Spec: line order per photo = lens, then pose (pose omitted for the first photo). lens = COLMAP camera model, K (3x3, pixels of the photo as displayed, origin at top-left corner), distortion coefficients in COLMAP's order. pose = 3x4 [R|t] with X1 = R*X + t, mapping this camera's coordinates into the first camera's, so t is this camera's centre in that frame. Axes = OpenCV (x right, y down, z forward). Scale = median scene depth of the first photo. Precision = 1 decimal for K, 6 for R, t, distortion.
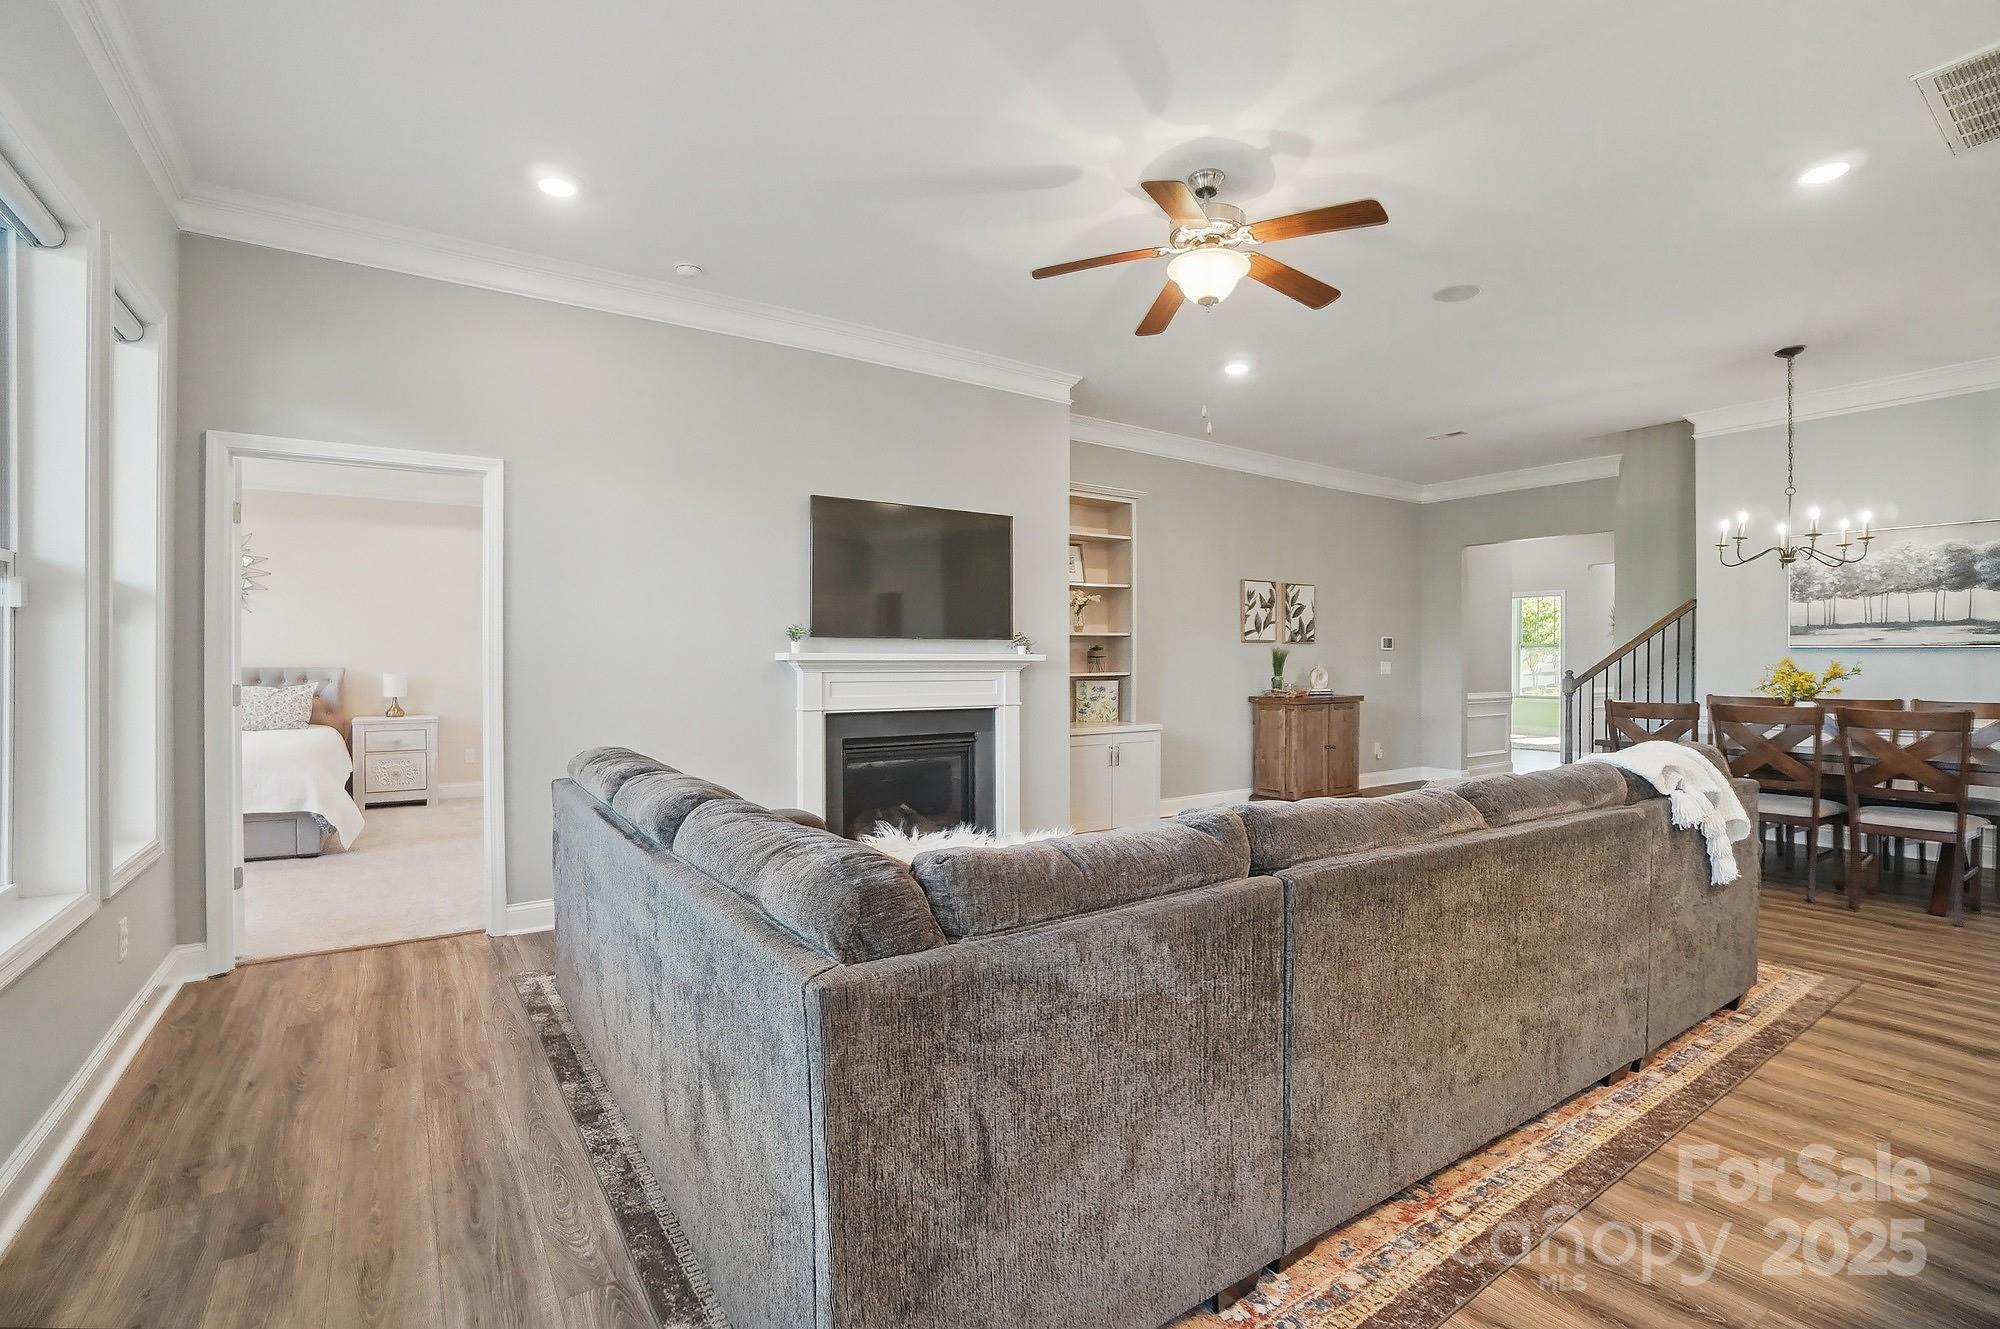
lens RADIAL K [[900.0, 0, 1000.0], [0, 900.0, 664.5], [0, 0, 1]] dist [-0.064095, 0.023851]
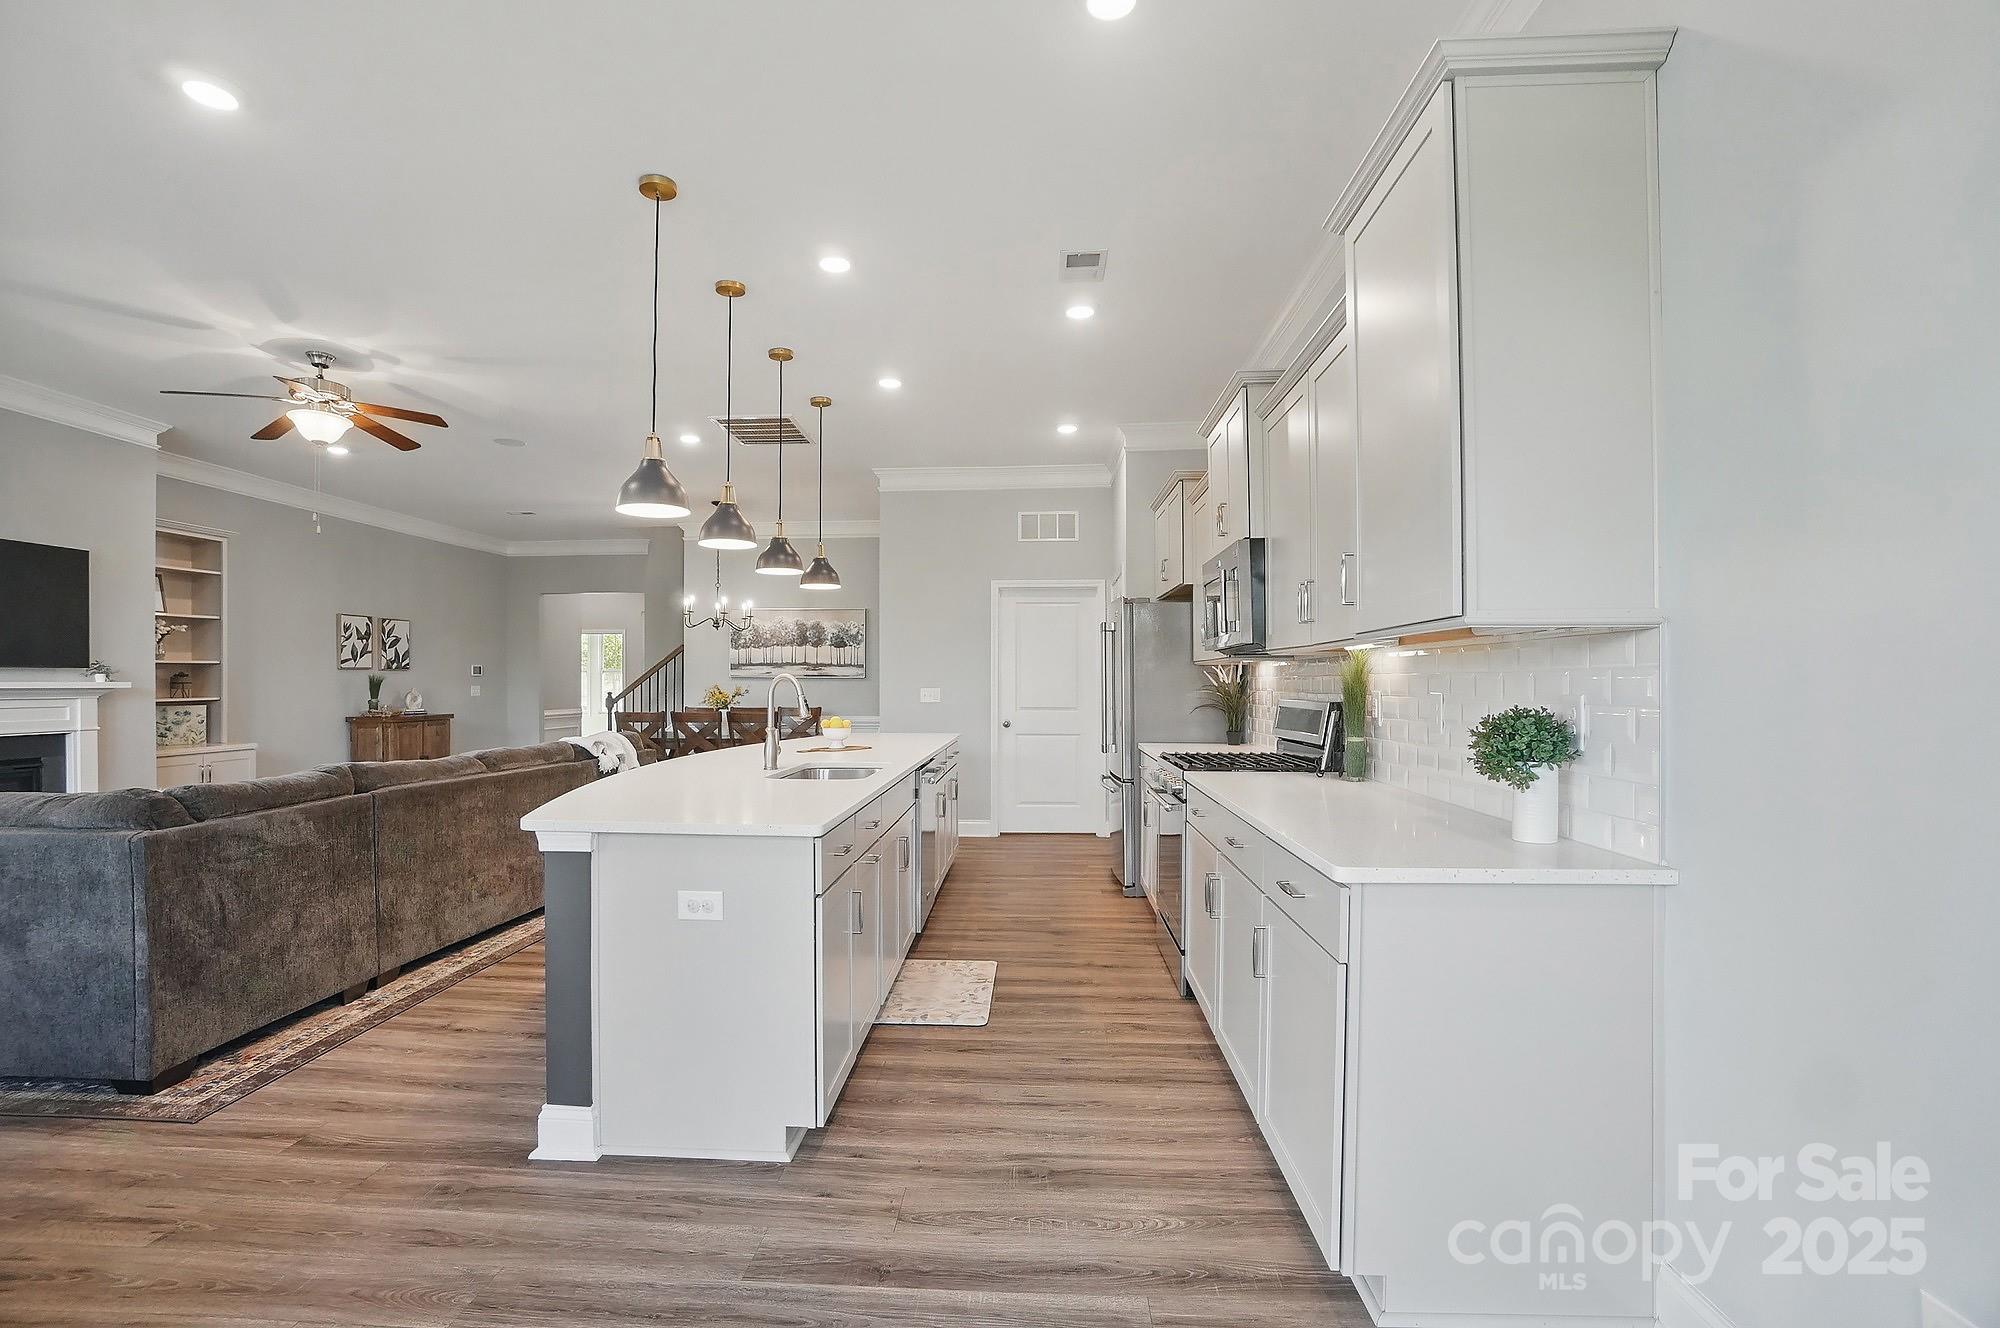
lens RADIAL K [[885.1, 0, 968.2], [0, 885.1, 685.7], [0, 0, 1]] dist [-0.063516, 0.023371]
pose [[0.621079, -0.003611, 0.783739, -0.124907], [0.003701, 0.999992, 0.001674, -0.004516], [-0.783739, 0.001861, 0.621088, -0.423391]]
